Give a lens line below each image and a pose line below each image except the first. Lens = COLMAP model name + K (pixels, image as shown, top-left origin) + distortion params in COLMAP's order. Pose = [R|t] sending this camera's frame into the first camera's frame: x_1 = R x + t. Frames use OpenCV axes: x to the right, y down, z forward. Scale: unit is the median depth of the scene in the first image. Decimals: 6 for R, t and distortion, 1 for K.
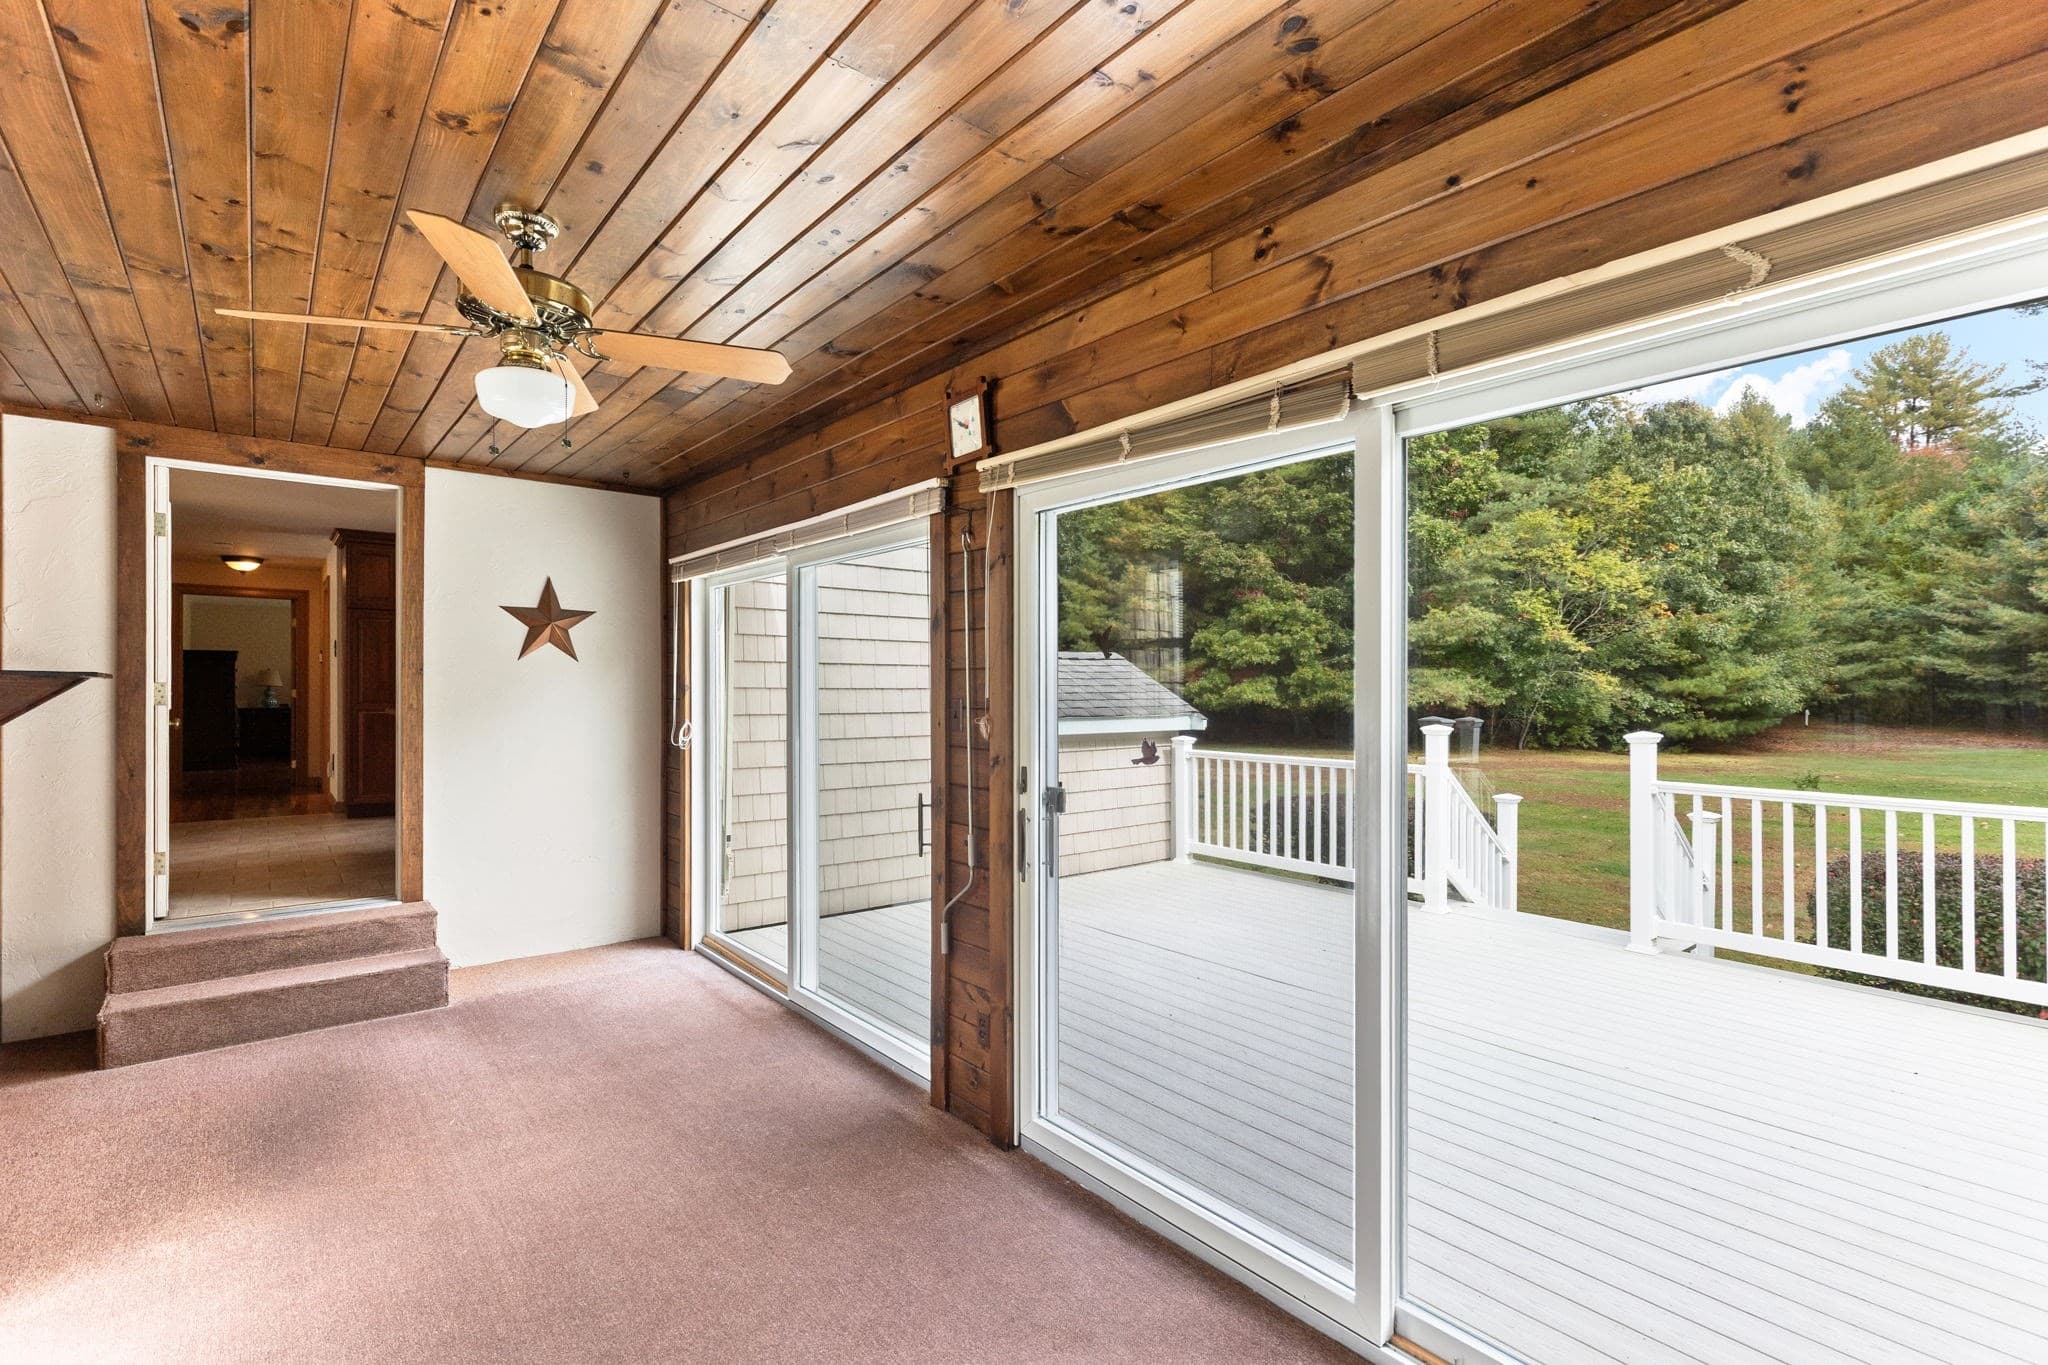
lens RADIAL K [[941.5, 0, 1004.4], [0, 941.5, 715.6], [0, 0, 1]] dist [-0.004351, -0.000477]
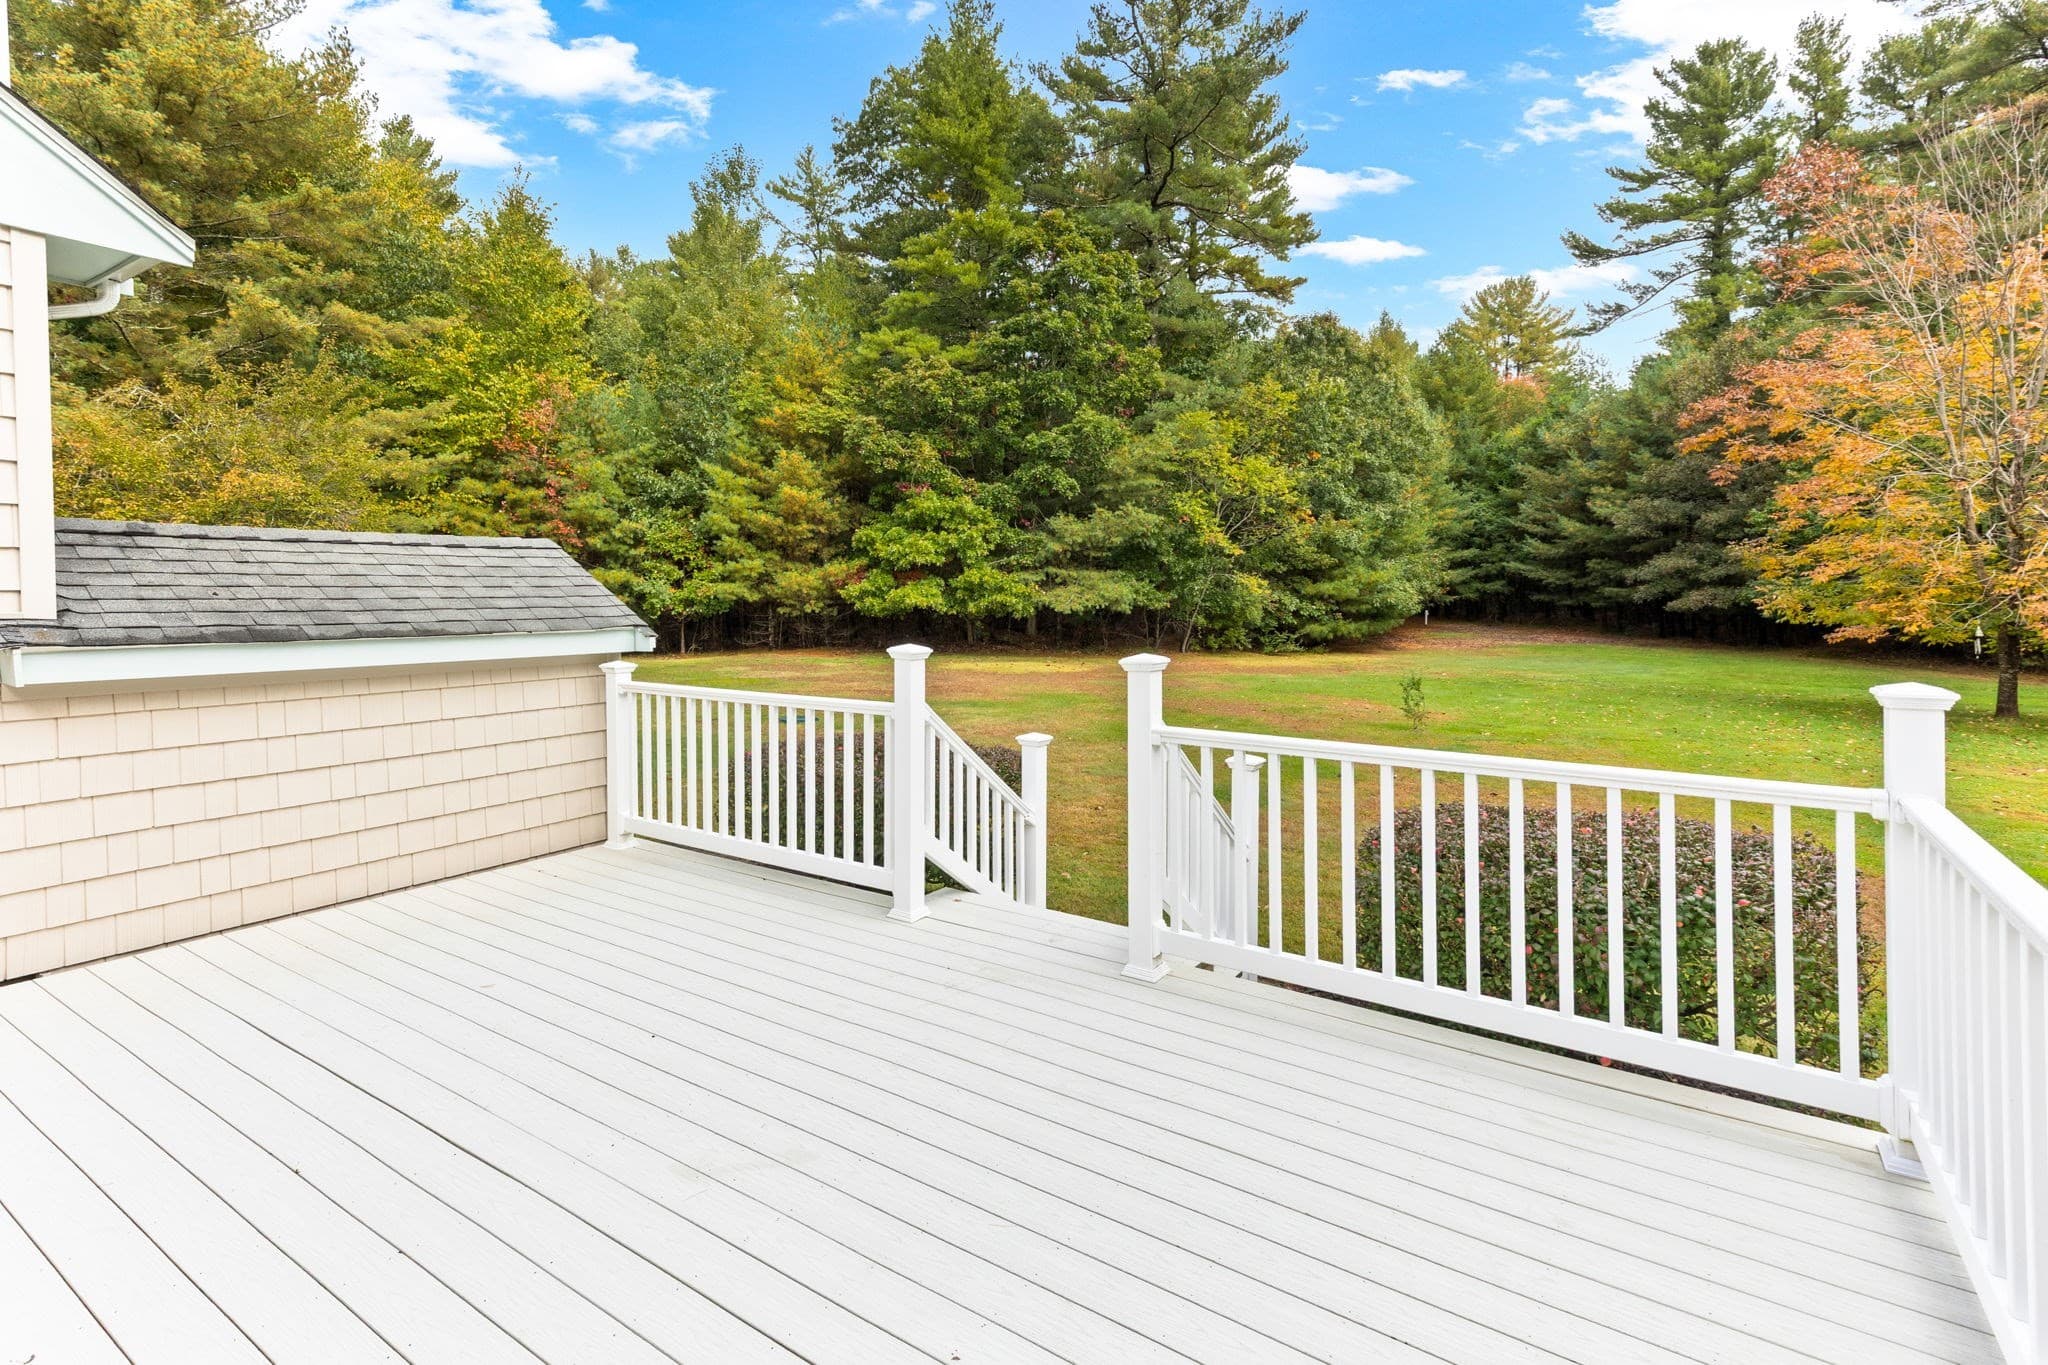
lens RADIAL K [[986.4, 0, 1020.9], [0, 986.4, 643.7], [0, 0, 1]] dist [0.016385, -0.000690]
pose [[0.951486, -0.017054, 0.307220, 0.062183], [0.009760, 0.999633, 0.025262, -0.001584], [-0.307538, -0.021038, 0.951303, 0.056887]]
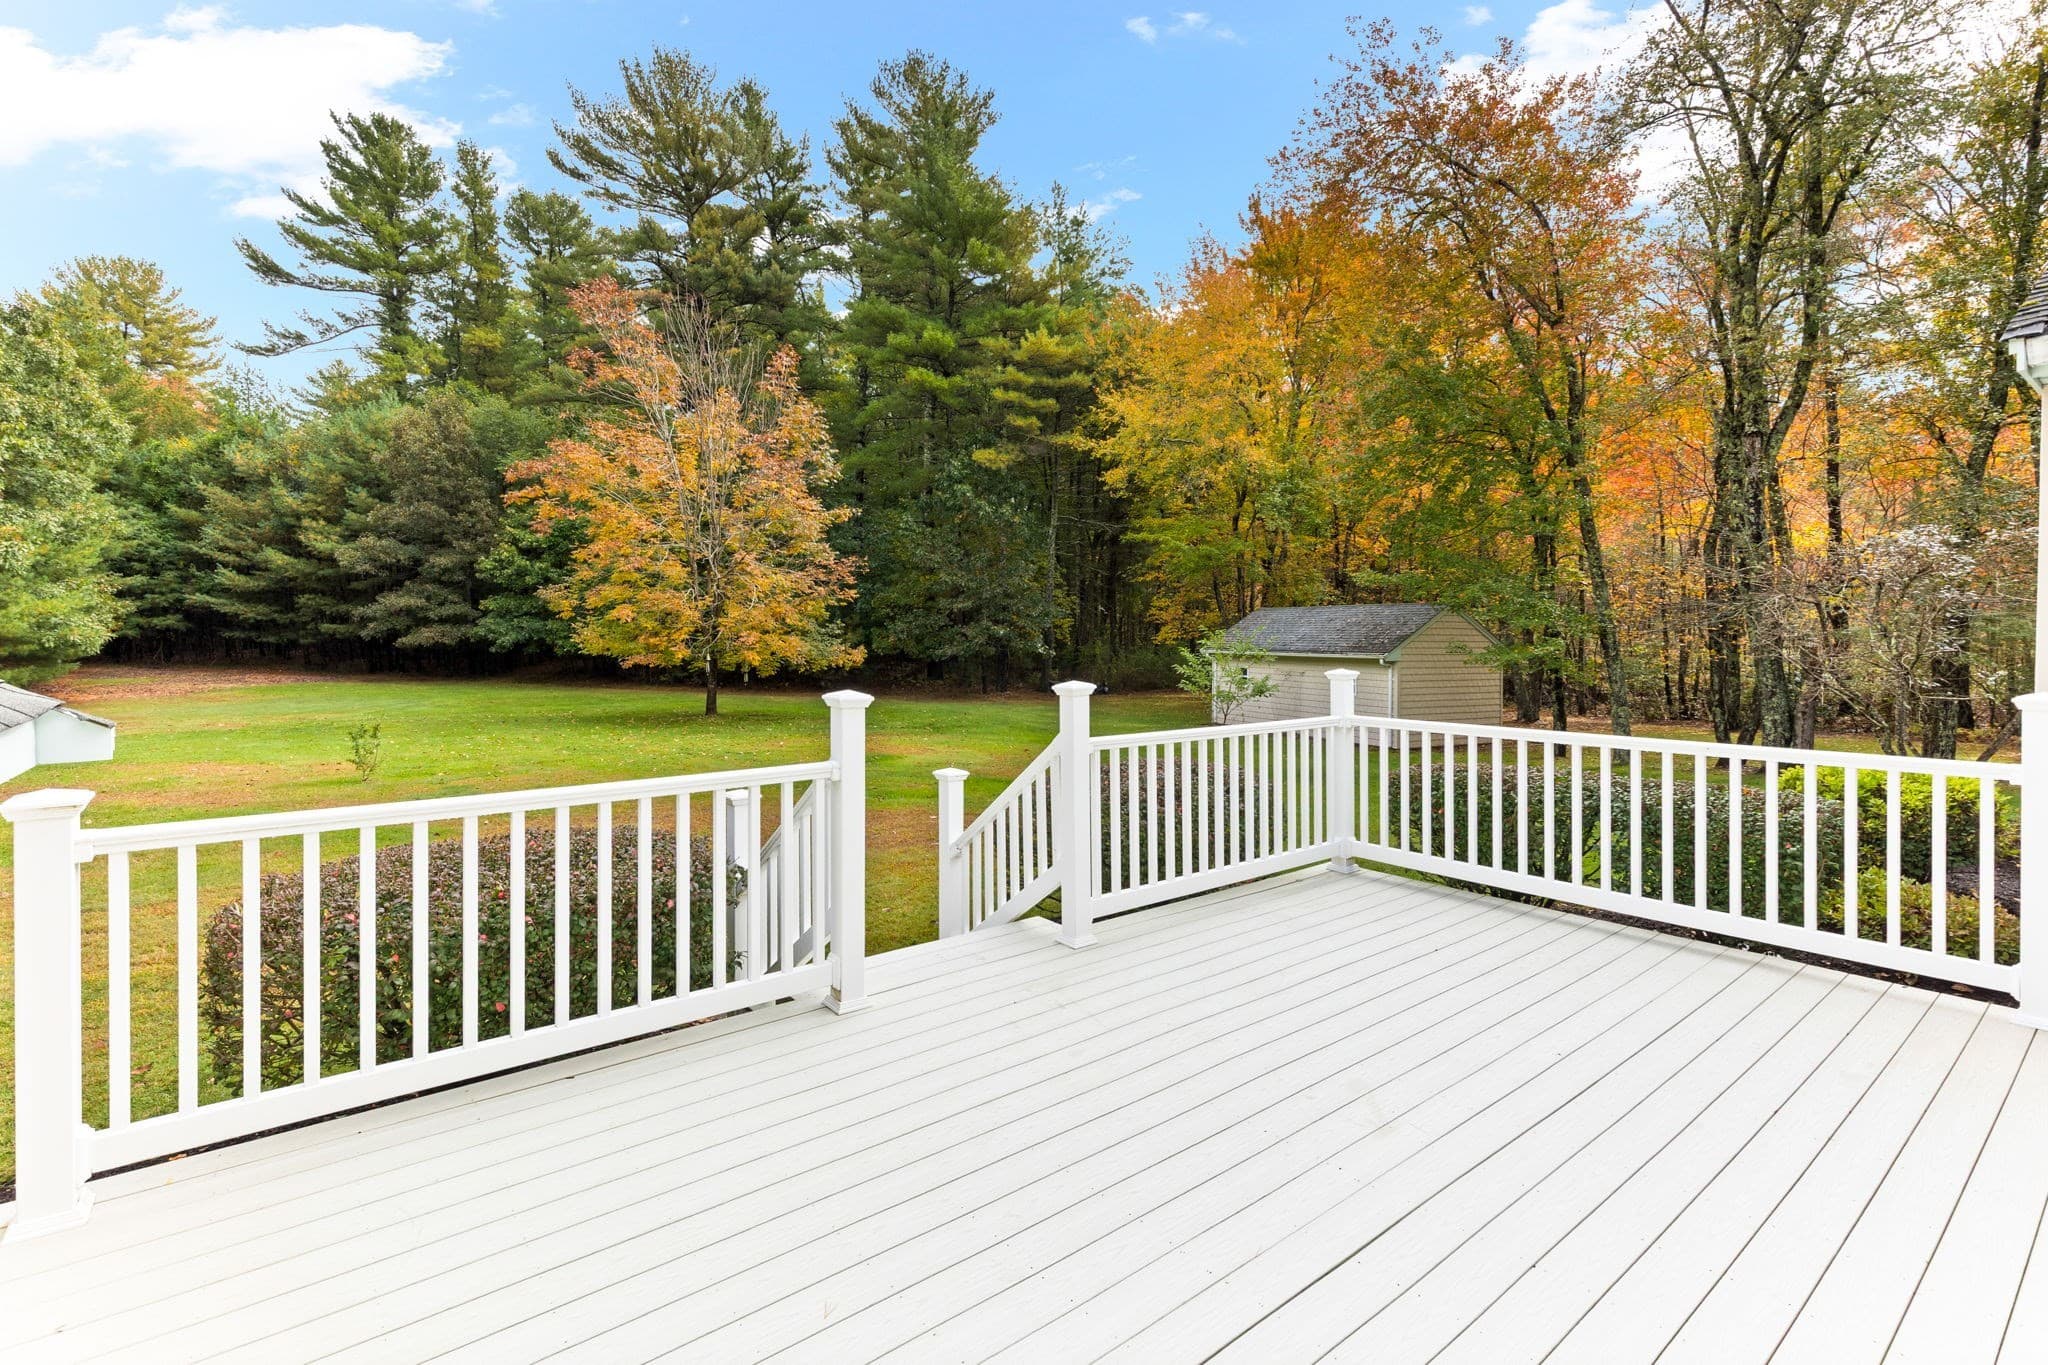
lens RADIAL K [[945.6, 0, 1033.2], [0, 945.6, 639.3], [0, 0, 1]] dist [0.012655, -0.000103]
pose [[-0.006372, -0.009922, 0.999930, -0.025683], [0.025640, 0.999620, 0.010083, -0.004997], [-0.999651, 0.025703, -0.006116, 0.169676]]
